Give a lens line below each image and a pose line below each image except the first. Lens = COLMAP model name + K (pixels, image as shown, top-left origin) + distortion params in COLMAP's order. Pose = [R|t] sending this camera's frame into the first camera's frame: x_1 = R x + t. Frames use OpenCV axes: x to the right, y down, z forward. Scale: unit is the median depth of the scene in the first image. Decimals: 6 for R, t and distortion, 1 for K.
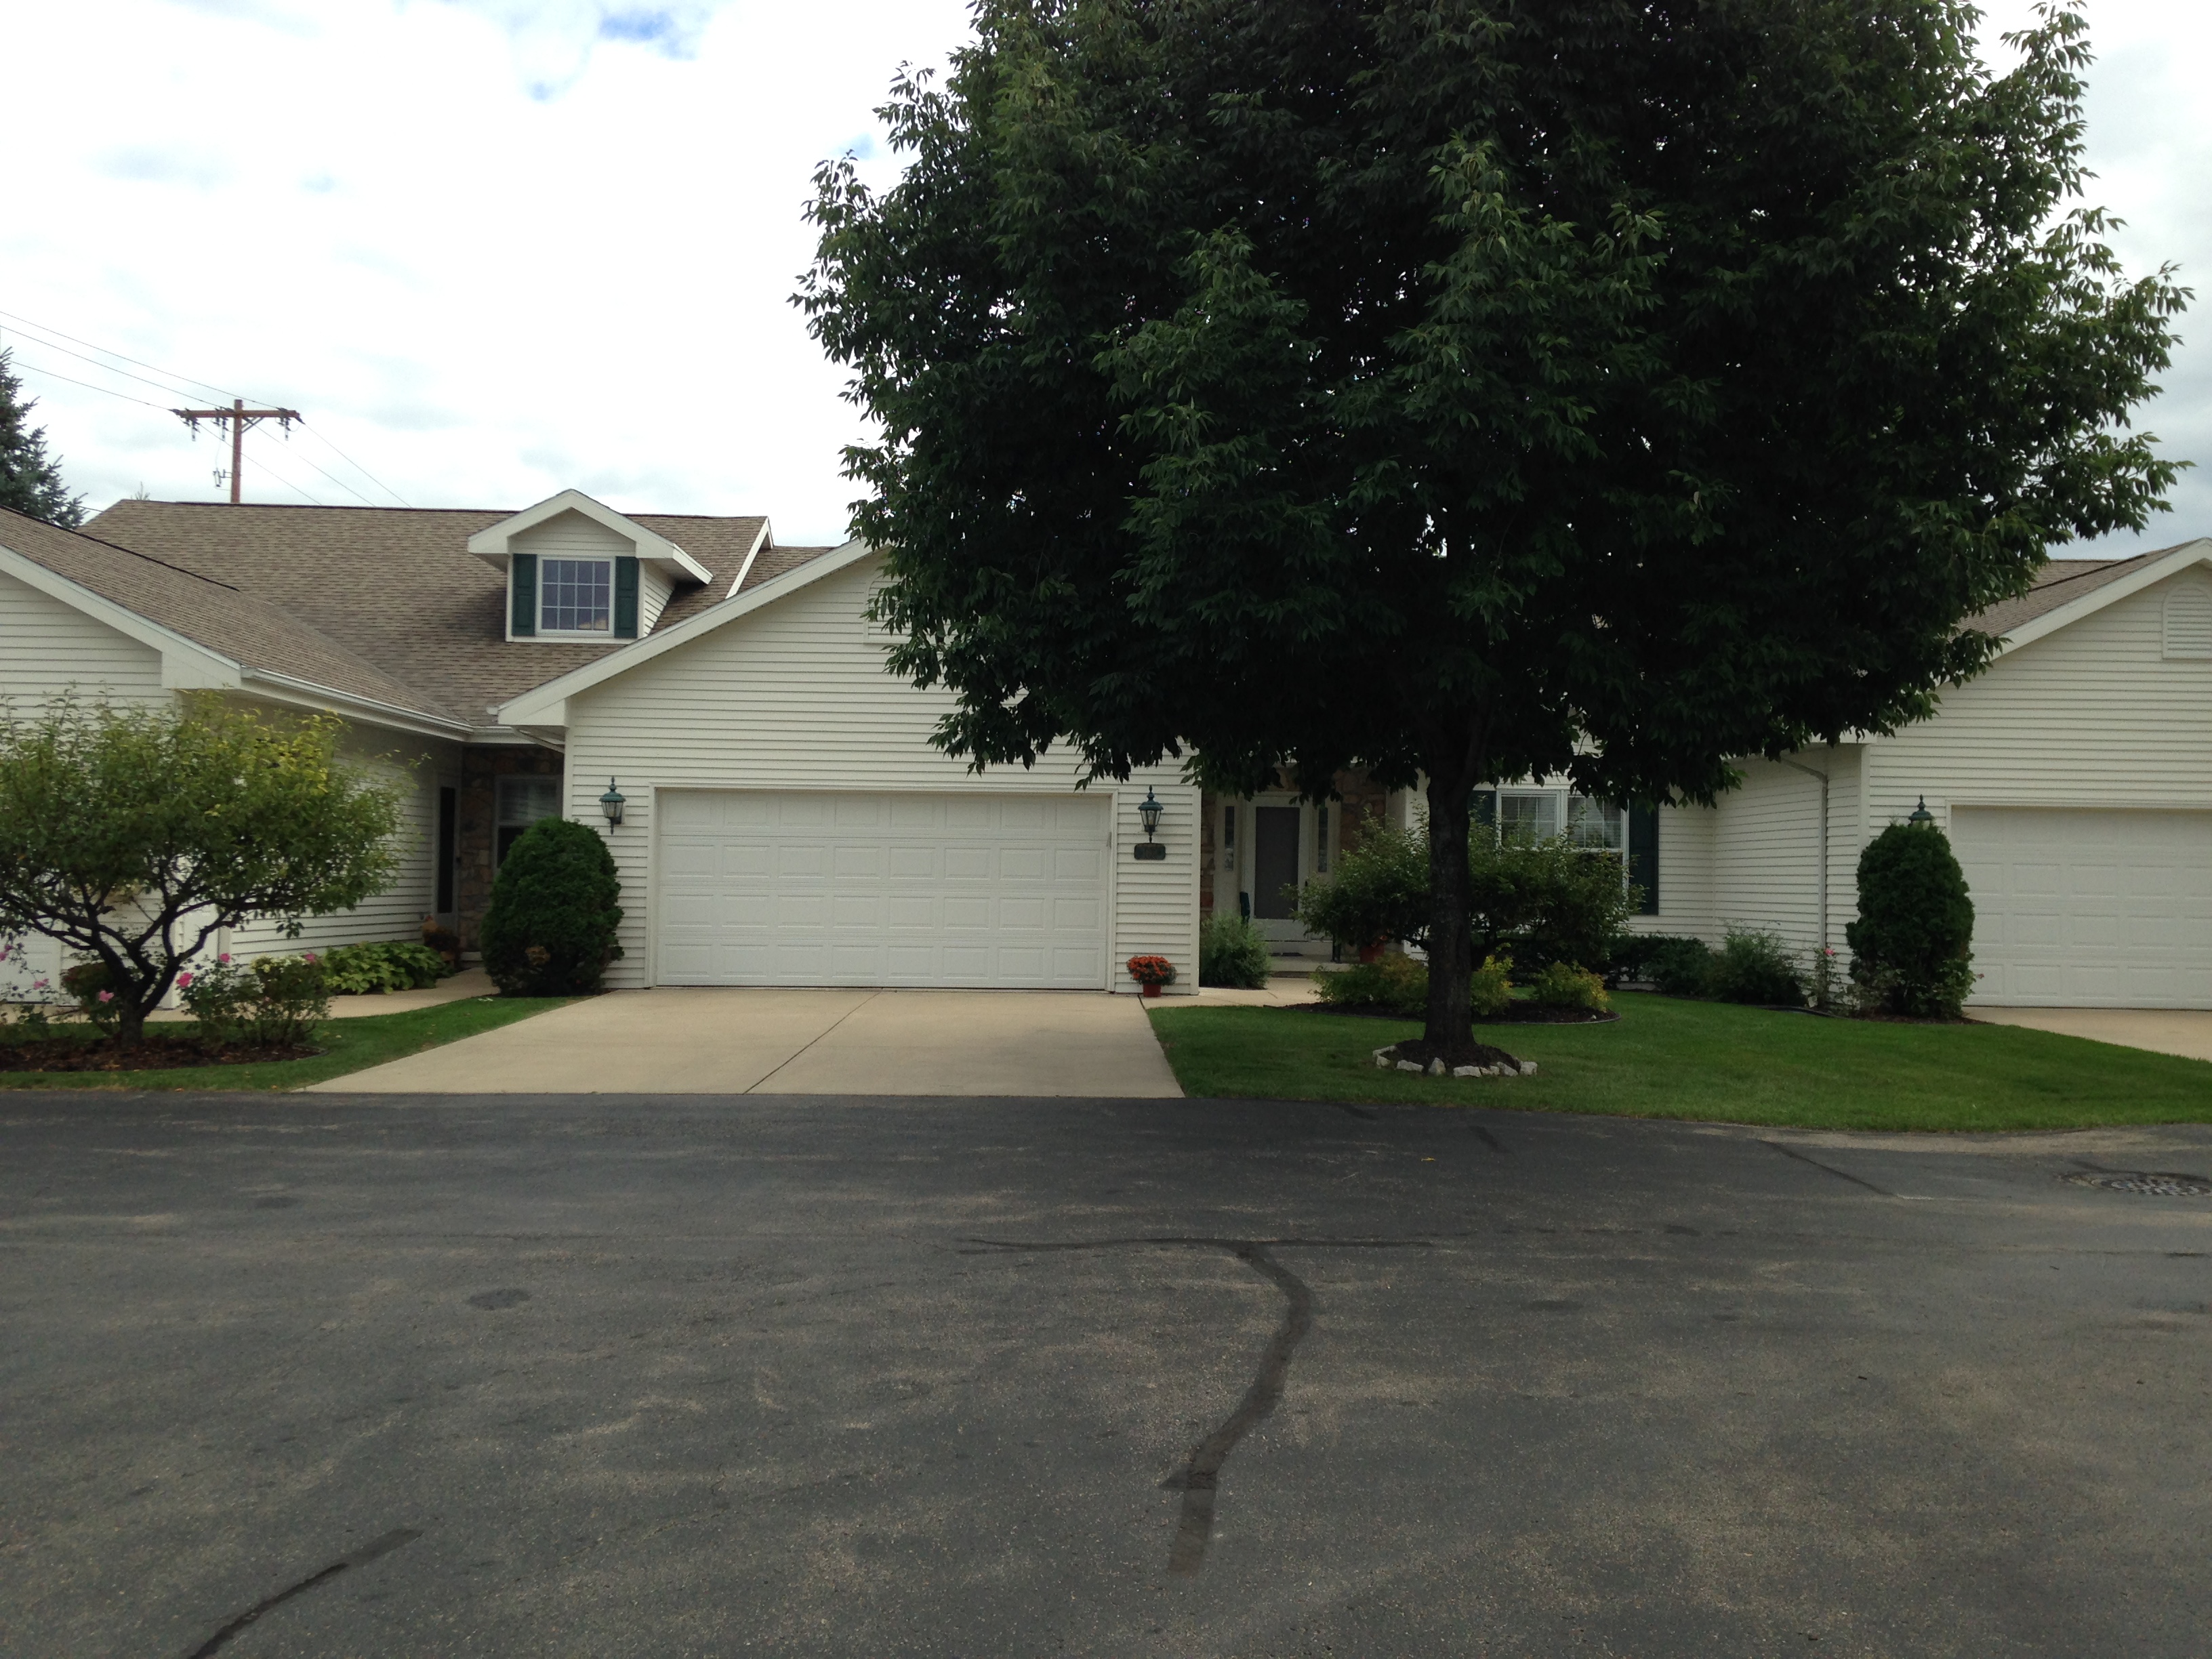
lens RADIAL K [[1973.8, 0, 1106.0], [0, 1973.8, 829.5], [0, 0, 1]] dist [0.058505, -0.012218]
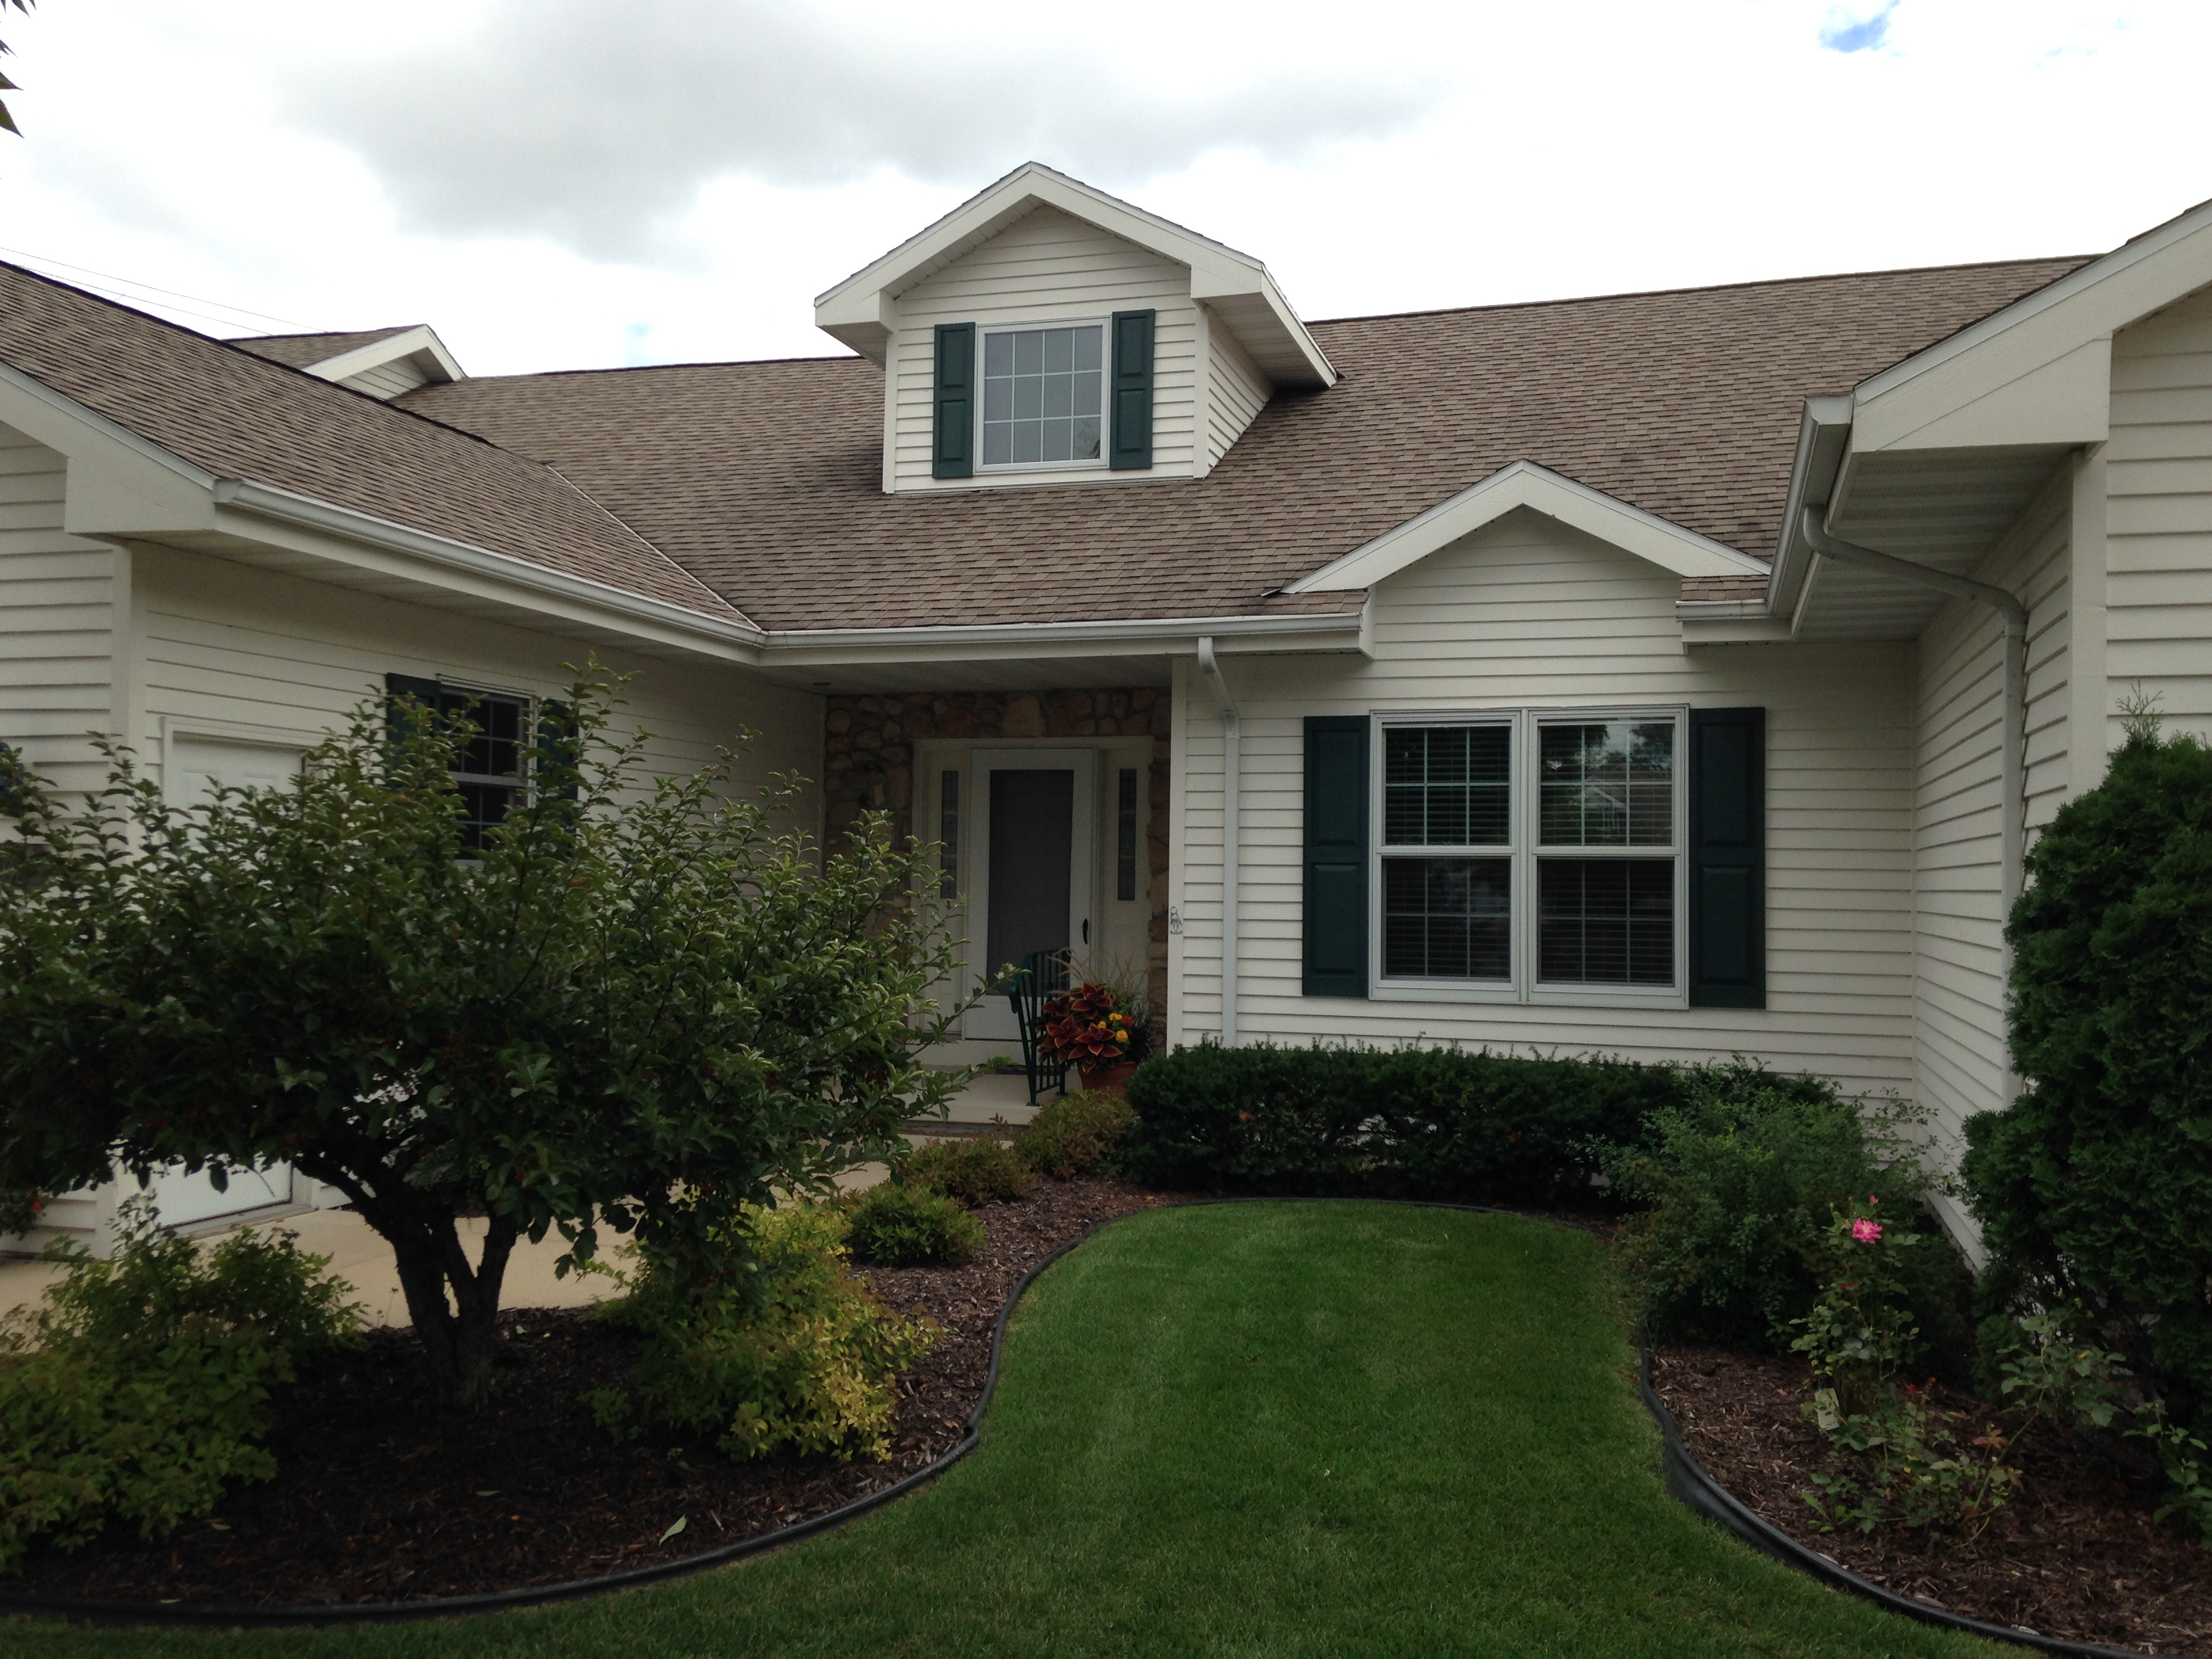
lens RADIAL K [[1973.8, 0, 1106.0], [0, 1973.8, 829.5], [0, 0, 1]] dist [0.058505, -0.012218]
pose [[0.946681, -0.009647, -0.322029, 0.282047], [0.008242, 0.999950, -0.005726, 0.007520], [0.322068, 0.002766, 0.946712, 0.571348]]
